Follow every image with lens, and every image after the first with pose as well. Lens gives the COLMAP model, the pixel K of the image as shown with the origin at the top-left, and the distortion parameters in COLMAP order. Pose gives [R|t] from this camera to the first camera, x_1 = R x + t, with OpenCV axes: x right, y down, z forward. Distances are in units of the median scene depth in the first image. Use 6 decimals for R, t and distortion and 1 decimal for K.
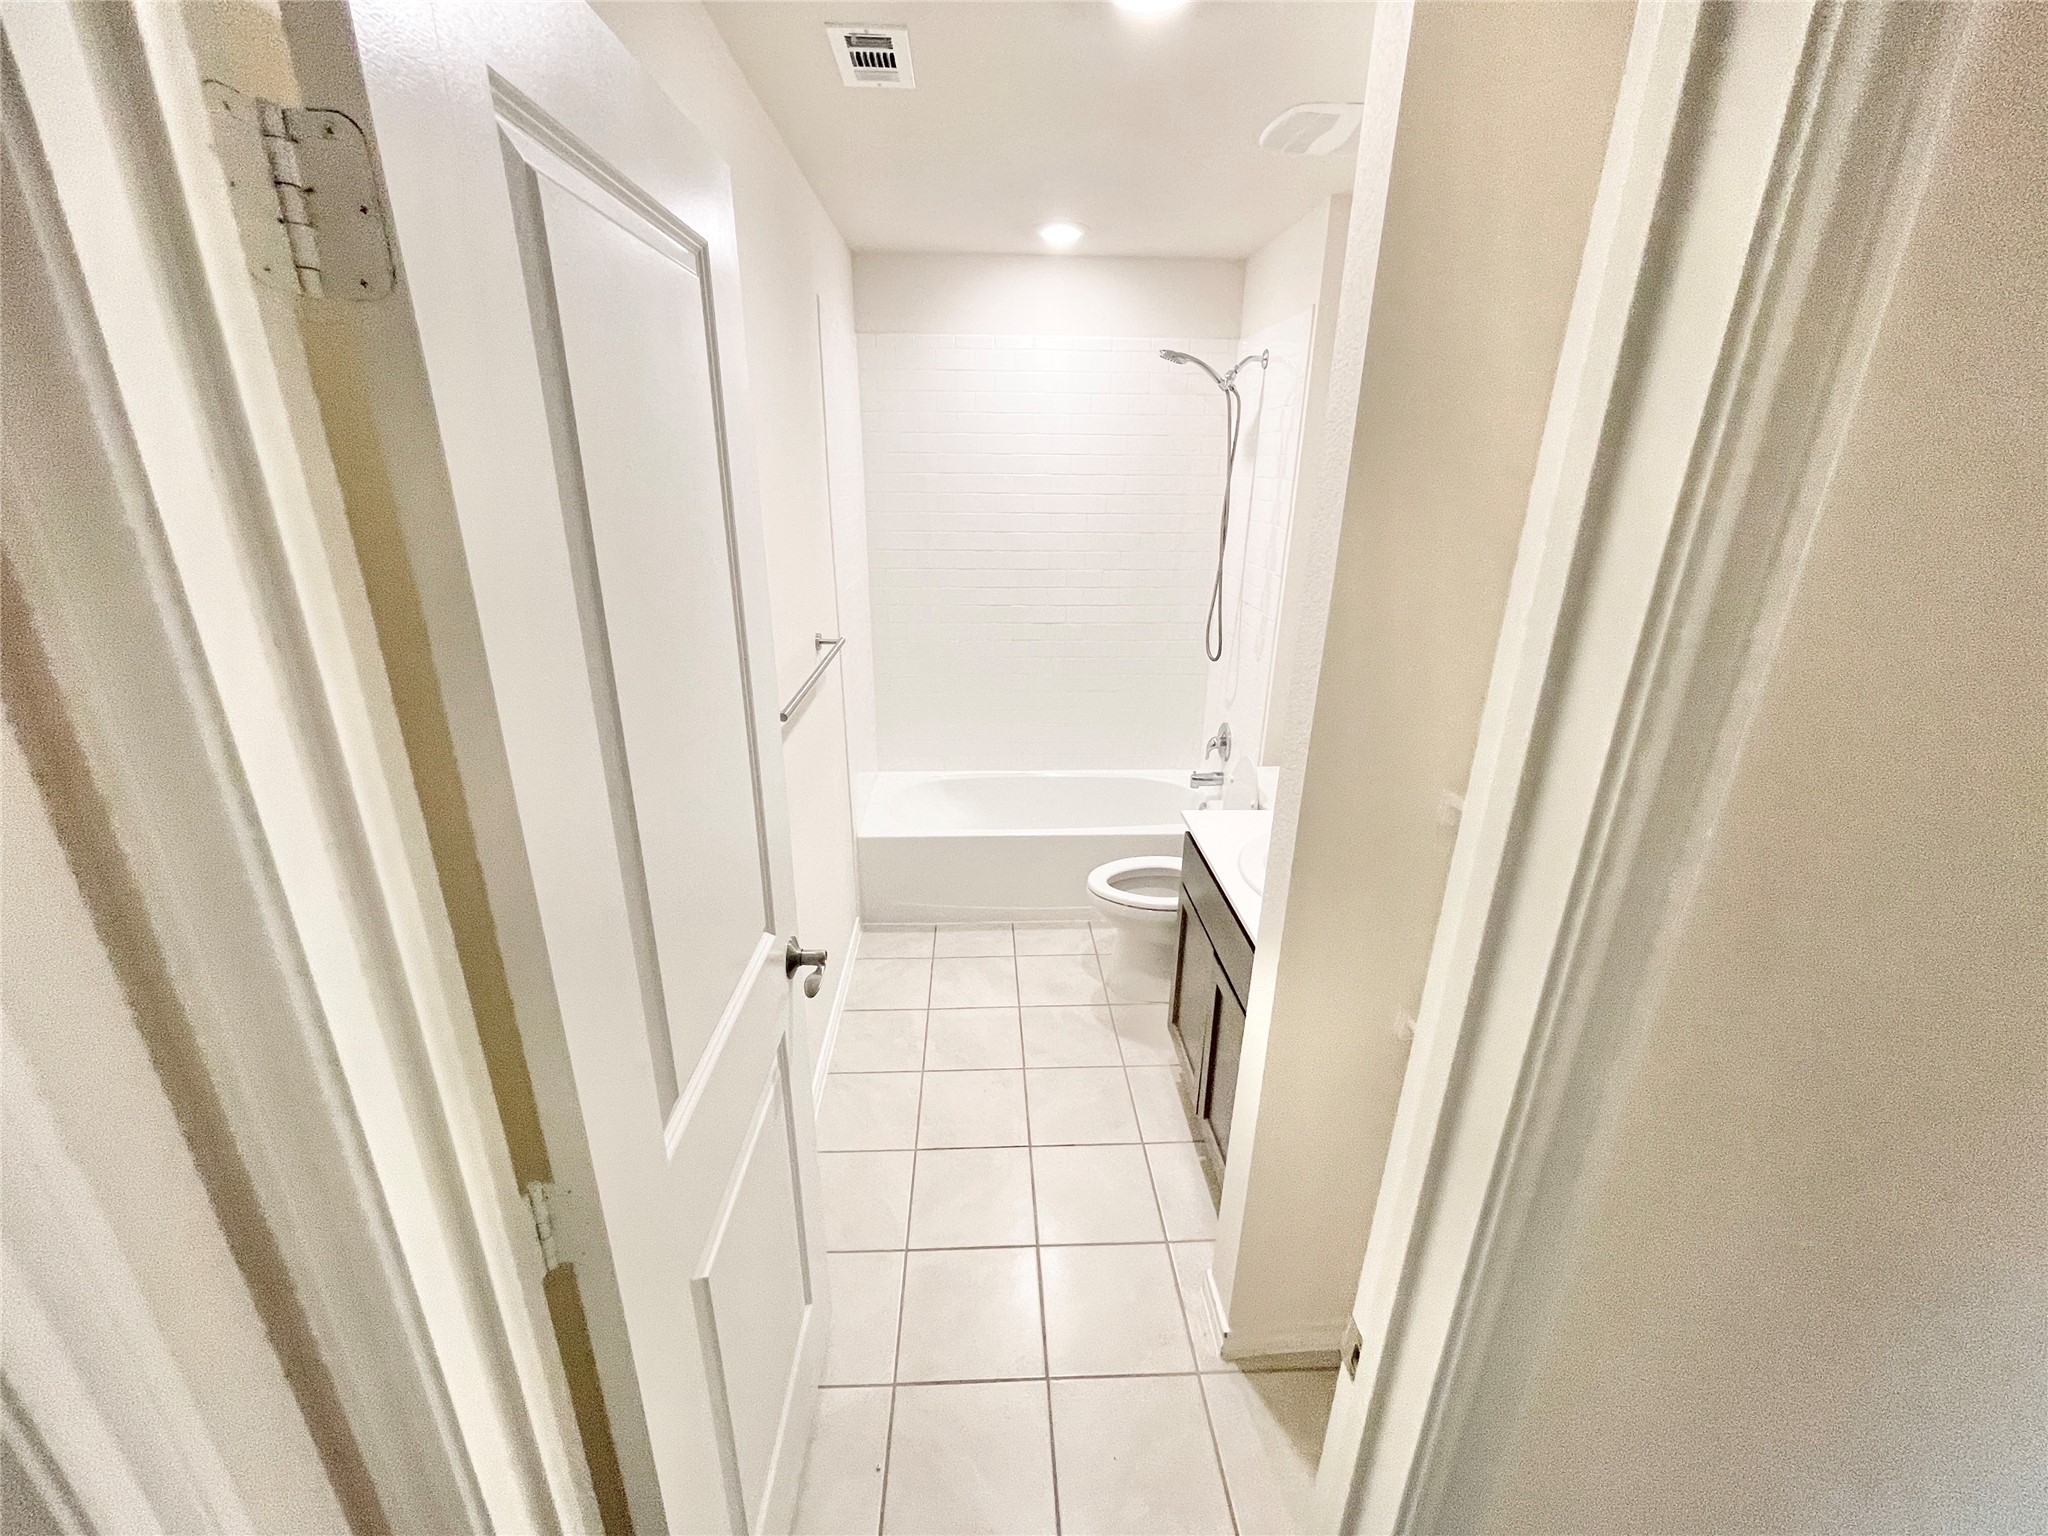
lens RADIAL K [[834.0, 0, 1016.5], [0, 834.0, 771.5], [0, 0, 1]] dist [-0.001185, -0.000241]
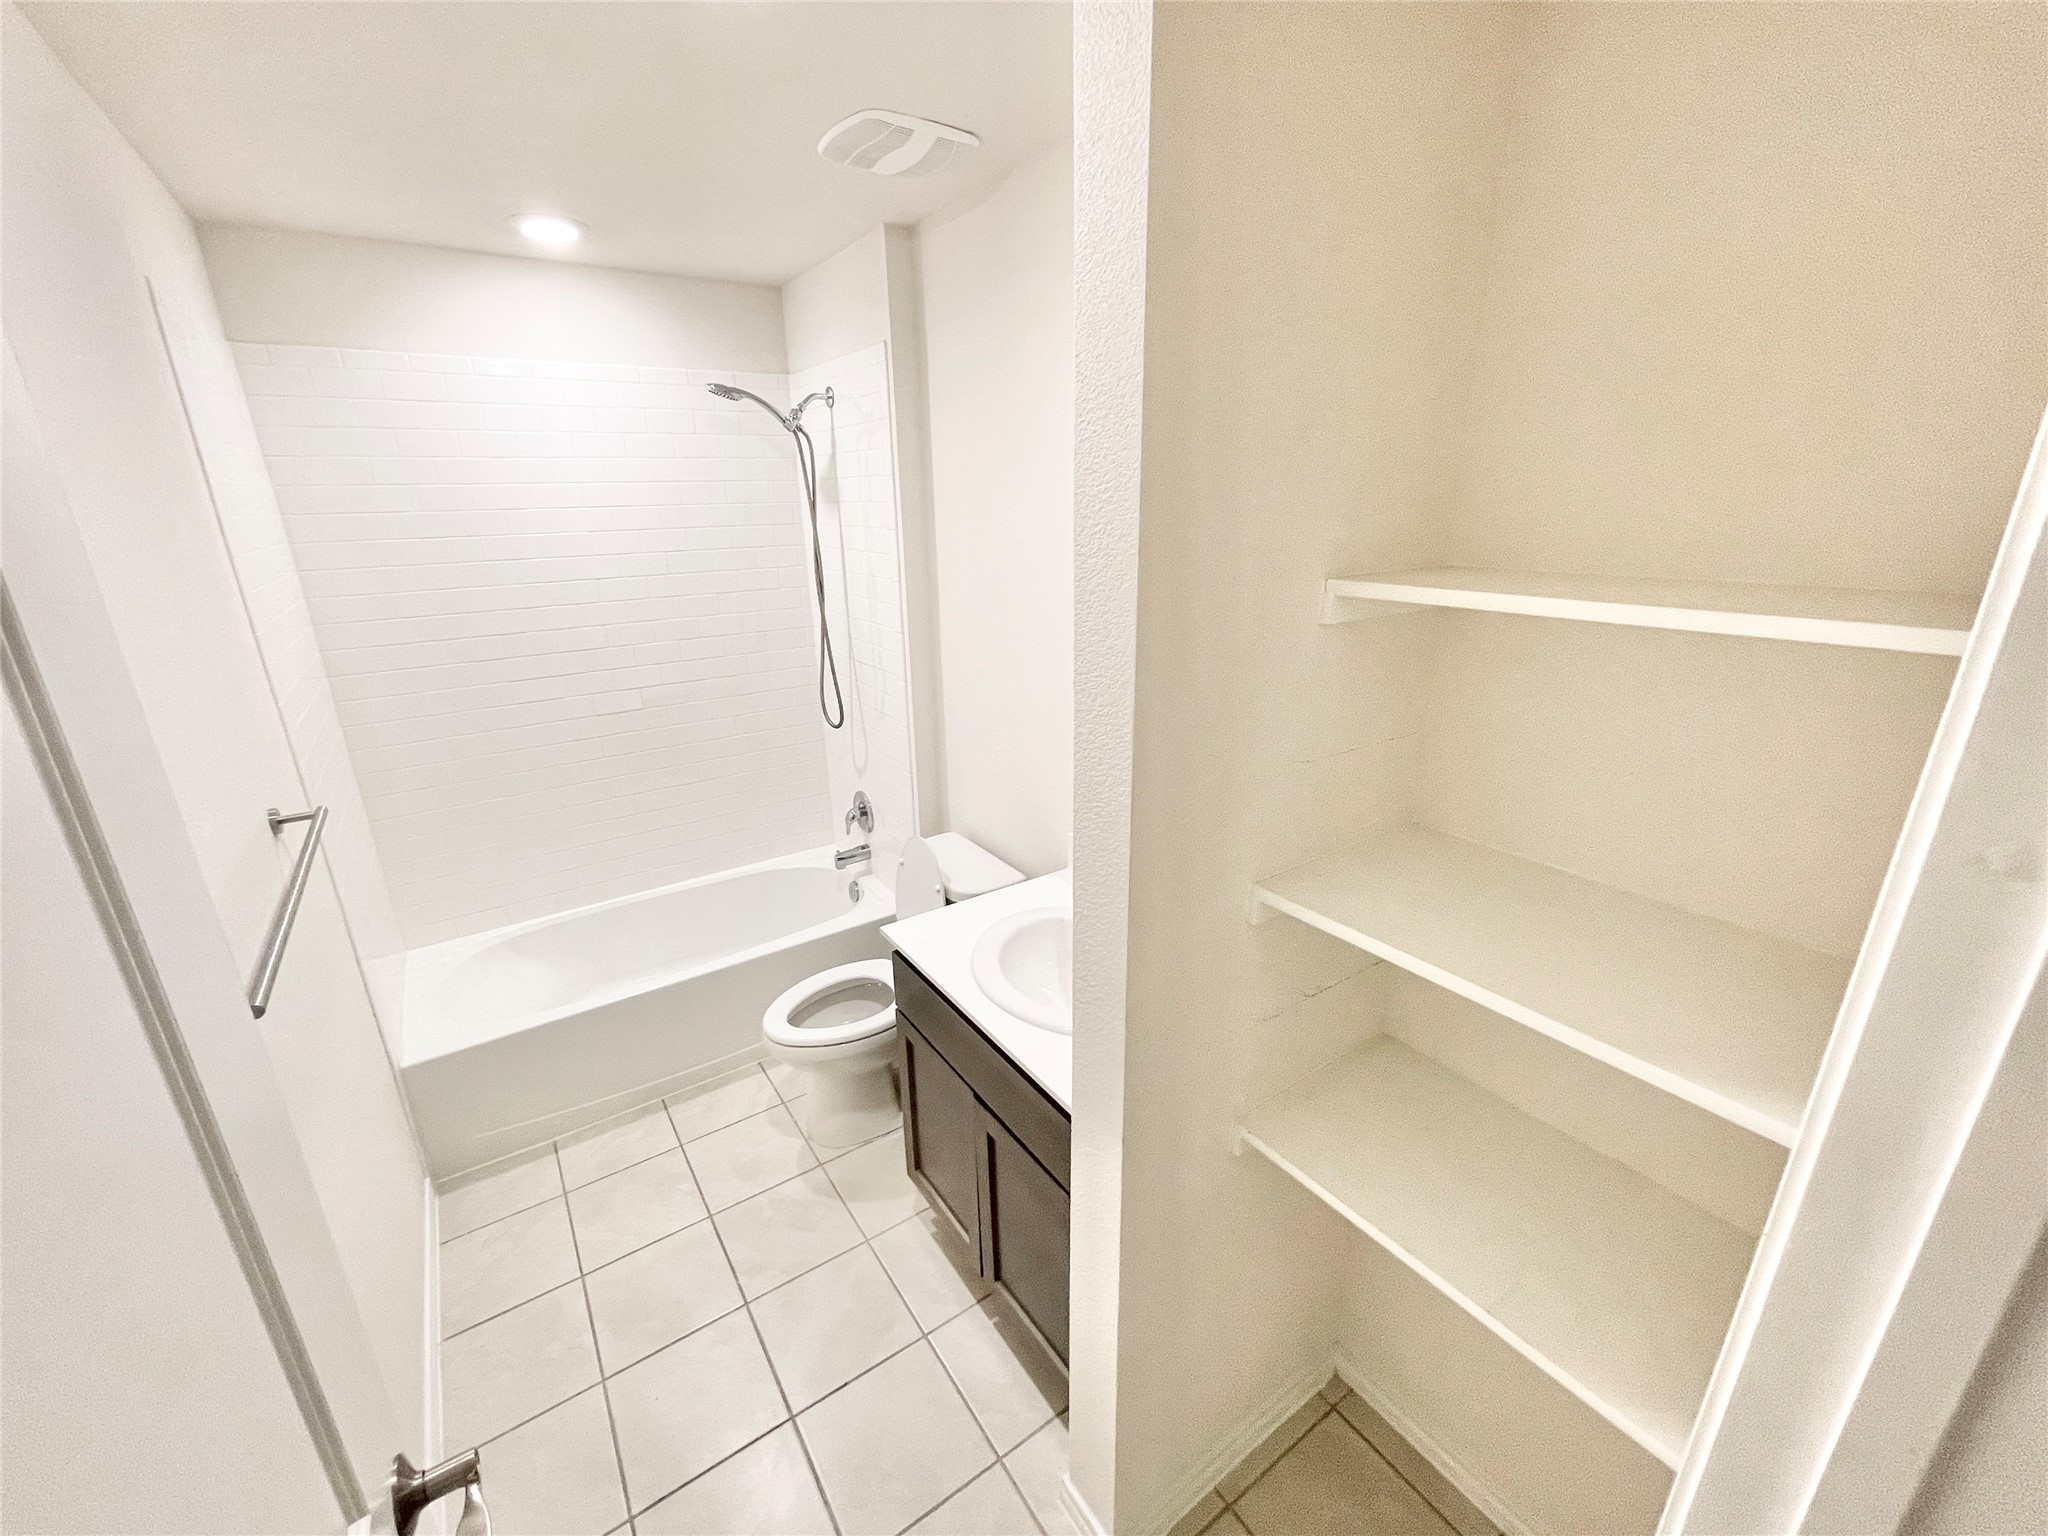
lens RADIAL K [[839.2, 0, 1017.3], [0, 839.2, 770.1], [0, 0, 1]] dist [-0.000485, 0.004513]
pose [[0.852623, -0.191888, 0.486017, -0.049037], [0.208547, 0.977804, 0.020200, -0.073216], [-0.479105, 0.084135, 0.873716, 0.136932]]
